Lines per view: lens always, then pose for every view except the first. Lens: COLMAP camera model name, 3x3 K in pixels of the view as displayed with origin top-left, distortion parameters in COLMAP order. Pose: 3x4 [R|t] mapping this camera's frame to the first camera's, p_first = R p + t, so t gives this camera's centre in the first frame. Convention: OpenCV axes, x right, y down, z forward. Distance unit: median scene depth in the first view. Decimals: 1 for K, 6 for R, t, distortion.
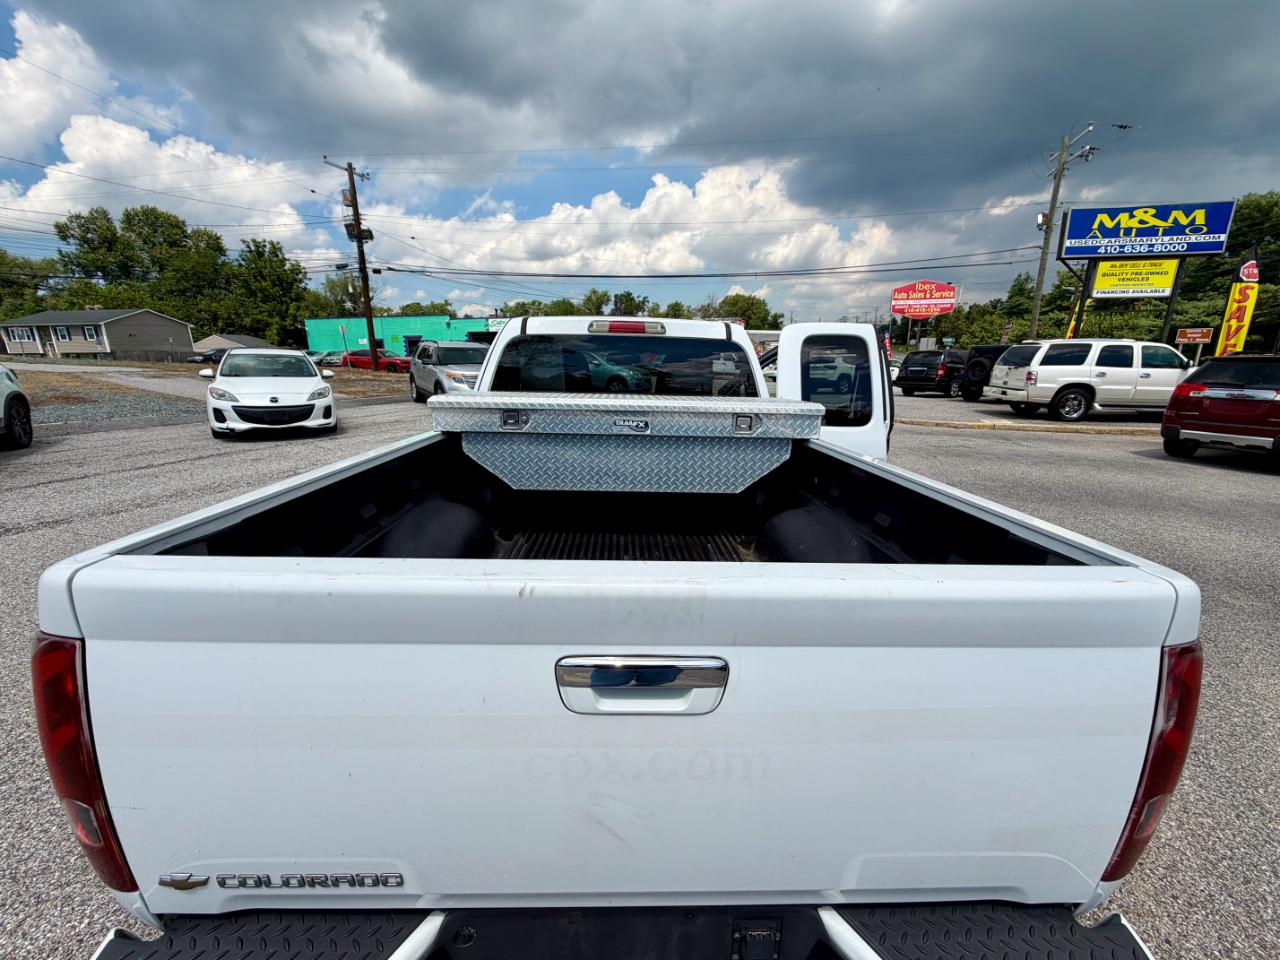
lens RADIAL K [[510.2, 0, 633.8], [0, 510.2, 474.9], [0, 0, 1]] dist [-0.001917, 0.000163]
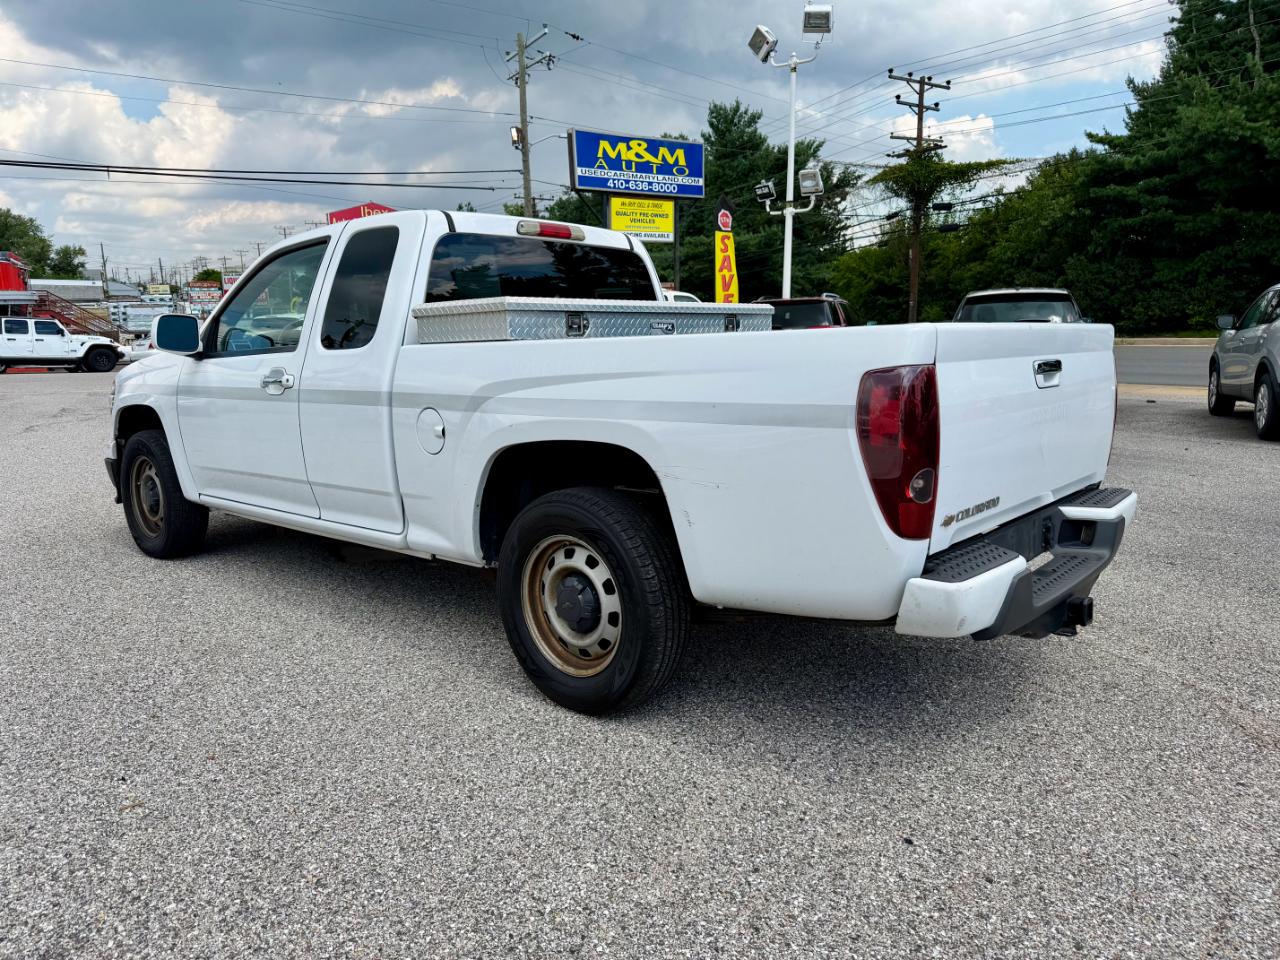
lens RADIAL K [[905.8, 0, 649.6], [0, 905.8, 482.2], [0, 0, 1]] dist [0.028162, -0.043025]
pose [[0.674512, -0.147440, 0.723391, -0.192281], [0.190956, 0.981353, 0.021964, 0.021892], [-0.713141, 0.123321, 0.690089, -0.020234]]
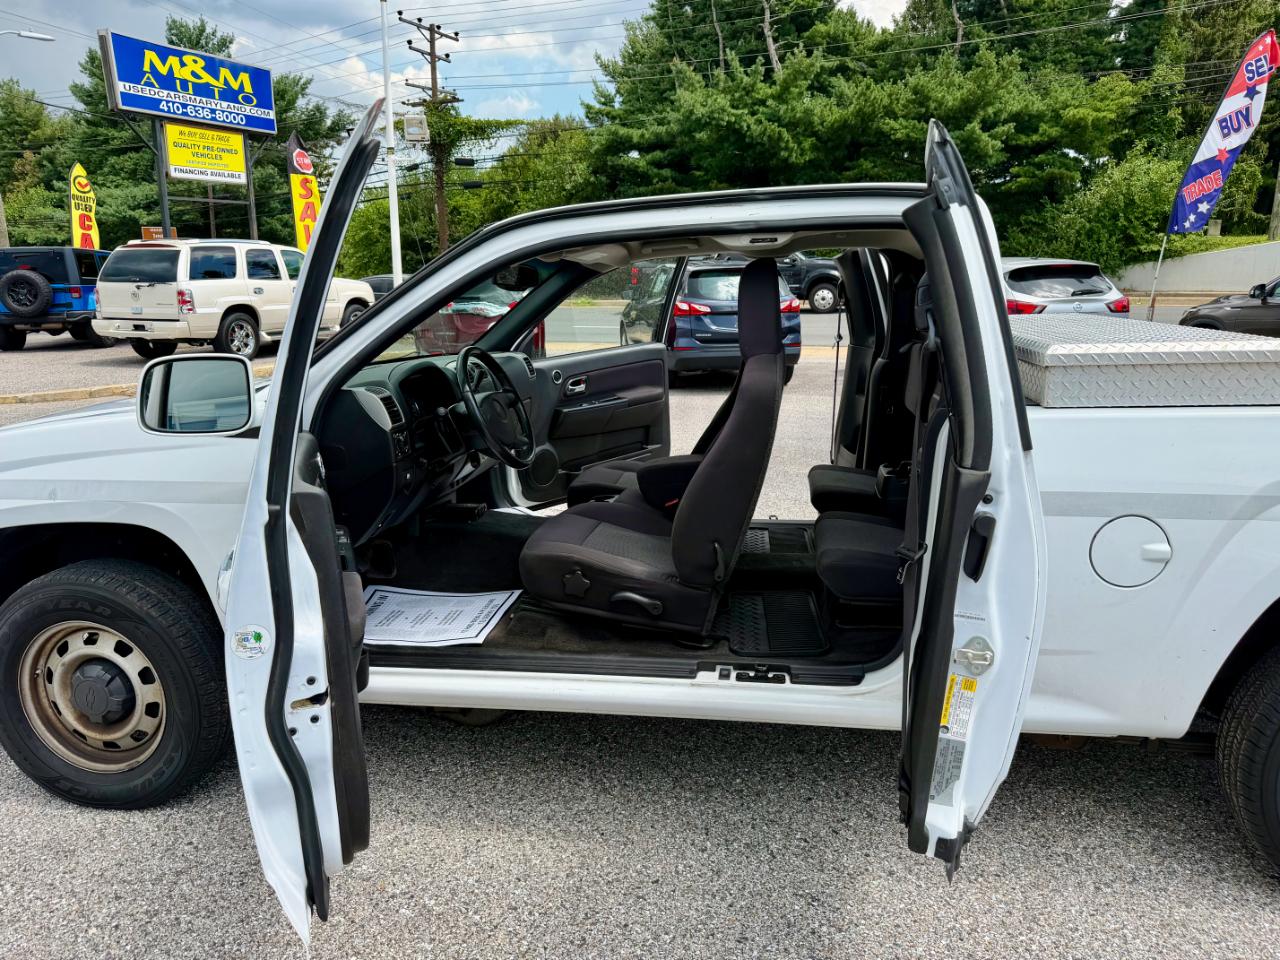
lens RADIAL K [[908.3, 0, 646.2], [0, 908.3, 464.5], [0, 0, 1]] dist [0.040528, -0.063970]
pose [[0.179031, -0.215808, 0.959883, -0.211905], [0.229791, 0.957833, 0.172488, -0.053055], [-0.956632, 0.189691, 0.221073, 0.218183]]
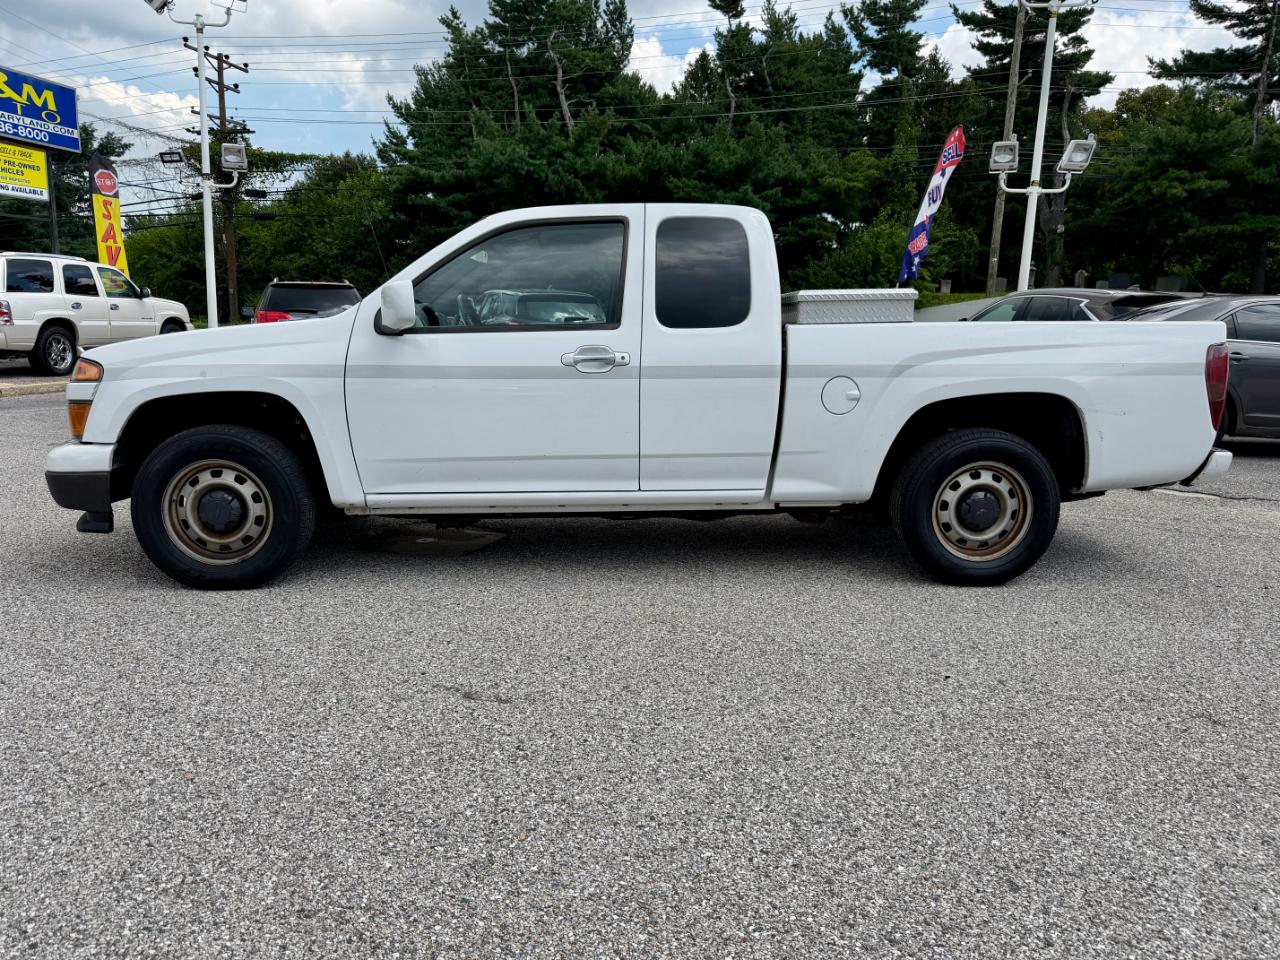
lens RADIAL K [[911.5, 0, 643.8], [0, 911.5, 470.2], [0, 0, 1]] dist [0.022883, -0.030365]
pose [[-0.043756, -0.174116, 0.983753, -0.343477], [0.205123, 0.962151, 0.179416, -0.037864], [-0.977758, 0.209641, -0.006384, 0.246270]]
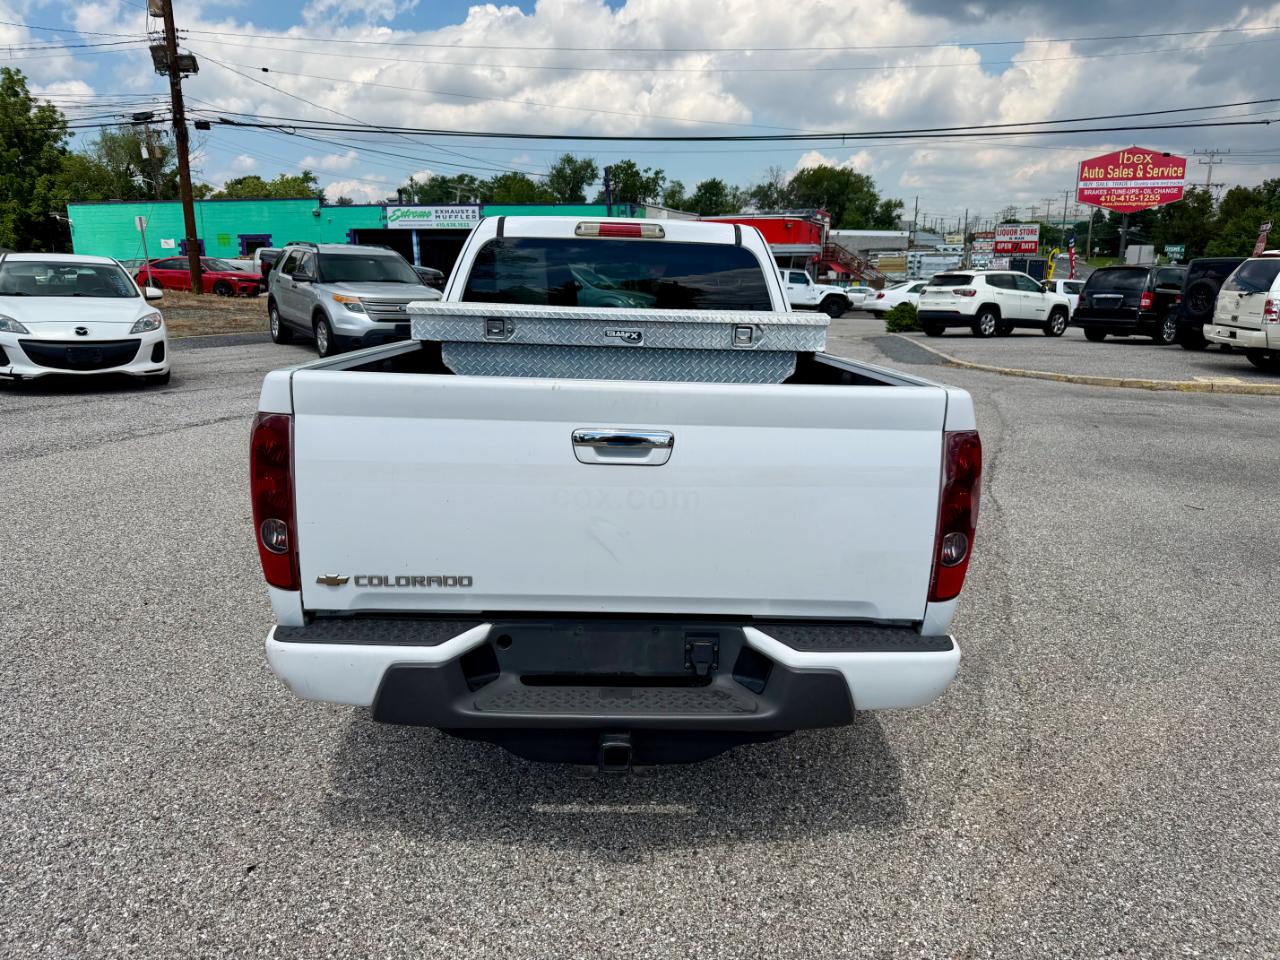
lens RADIAL K [[911.5, 0, 643.8], [0, 911.5, 470.2], [0, 0, 1]] dist [0.022883, -0.030365]
pose [[0.999951, 0.006310, 0.007618, 0.003153], [-0.006177, 0.999830, -0.017371, 0.026096], [-0.007727, 0.017323, 0.999820, -0.097548]]
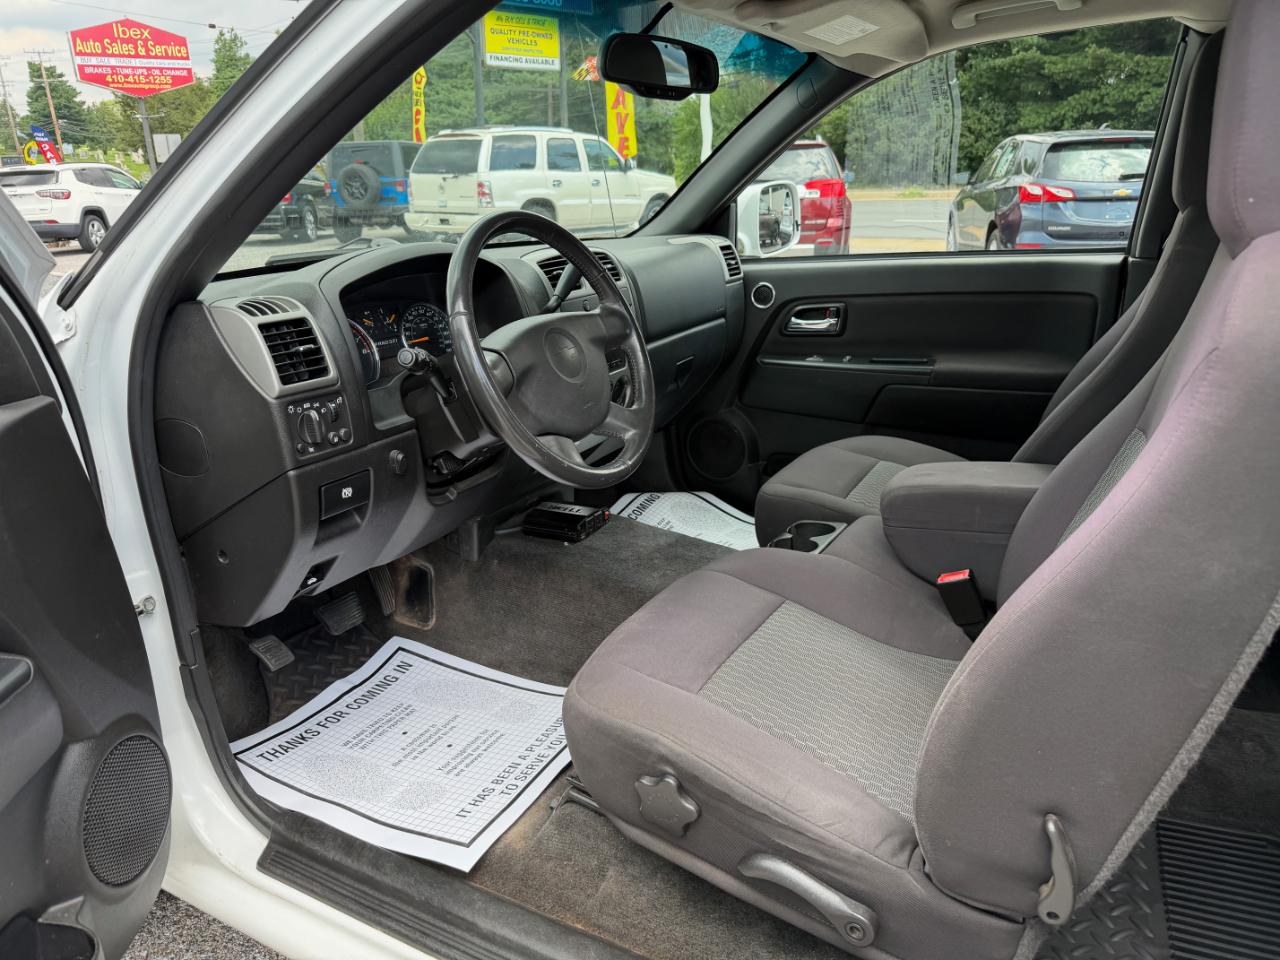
lens RADIAL K [[911.5, 0, 643.8], [0, 911.5, 470.2], [0, 0, 1]] dist [0.022883, -0.030365]
pose [[0.505068, -0.288410, 0.813465, -0.101583], [0.221651, 0.954248, 0.200704, -0.043348], [-0.834133, 0.078936, 0.545887, 0.234474]]
